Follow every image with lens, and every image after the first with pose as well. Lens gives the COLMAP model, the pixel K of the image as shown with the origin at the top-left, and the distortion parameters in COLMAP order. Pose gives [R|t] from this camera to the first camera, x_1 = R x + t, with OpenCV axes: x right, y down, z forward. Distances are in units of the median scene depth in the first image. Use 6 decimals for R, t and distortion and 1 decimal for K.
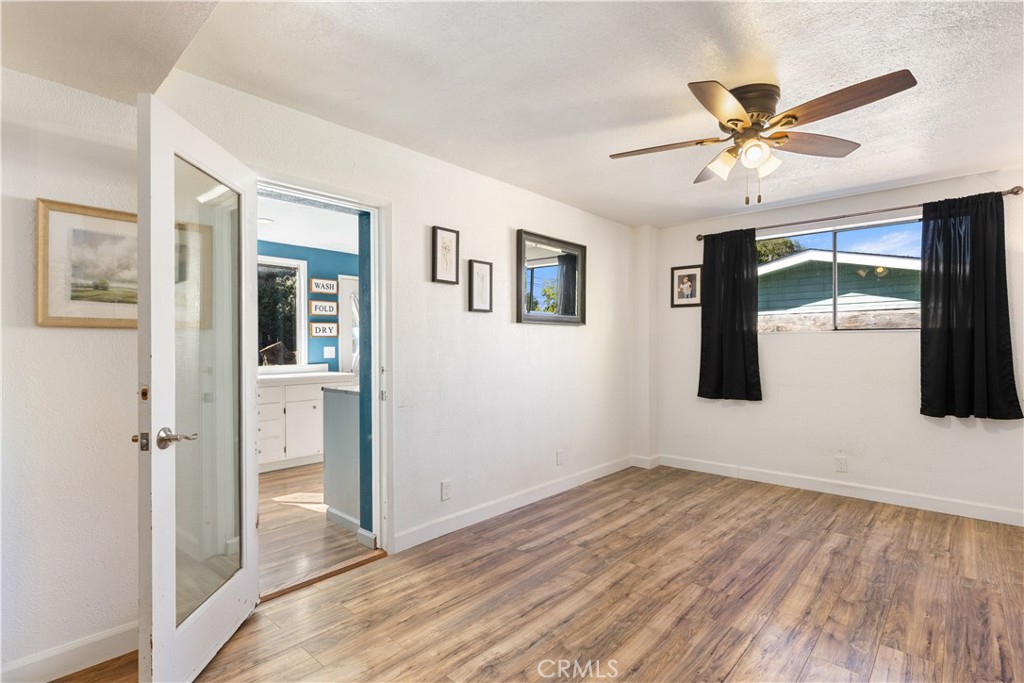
lens RADIAL K [[492.3, 0, 519.1], [0, 492.3, 341.8], [0, 0, 1]] dist [-0.004075, -0.000391]
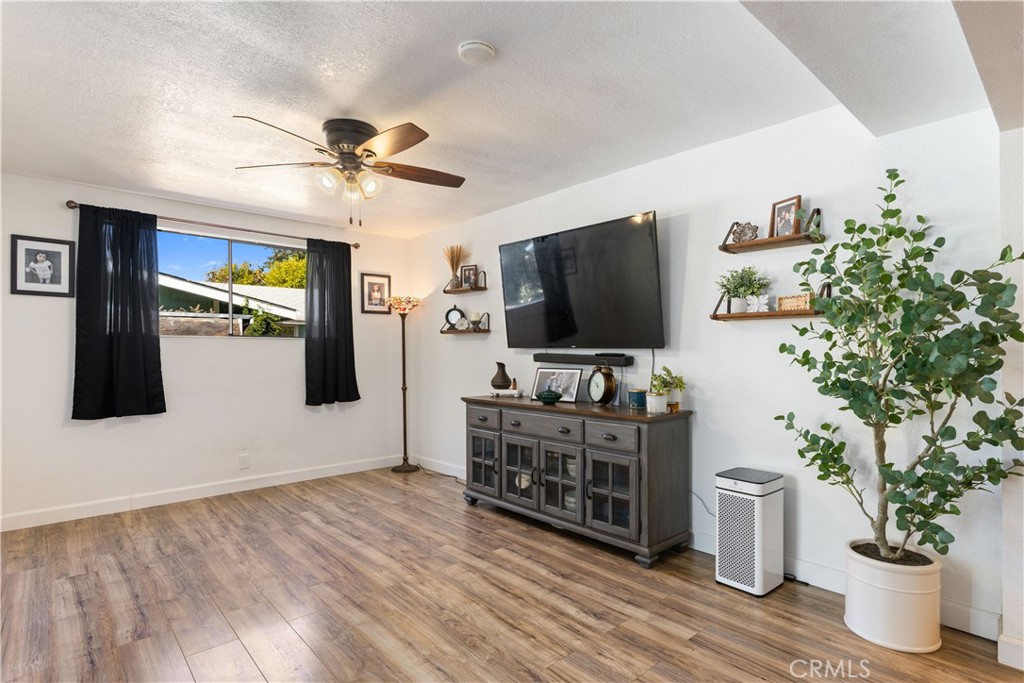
lens RADIAL K [[517.3, 0, 519.0], [0, 517.3, 348.9], [0, 0, 1]] dist [0.001497, -0.000325]
pose [[0.093448, 0.007073, 0.995599, -0.468192], [-0.004365, 0.999968, -0.006694, 0.010486], [-0.995615, -0.003720, 0.093476, 0.345175]]
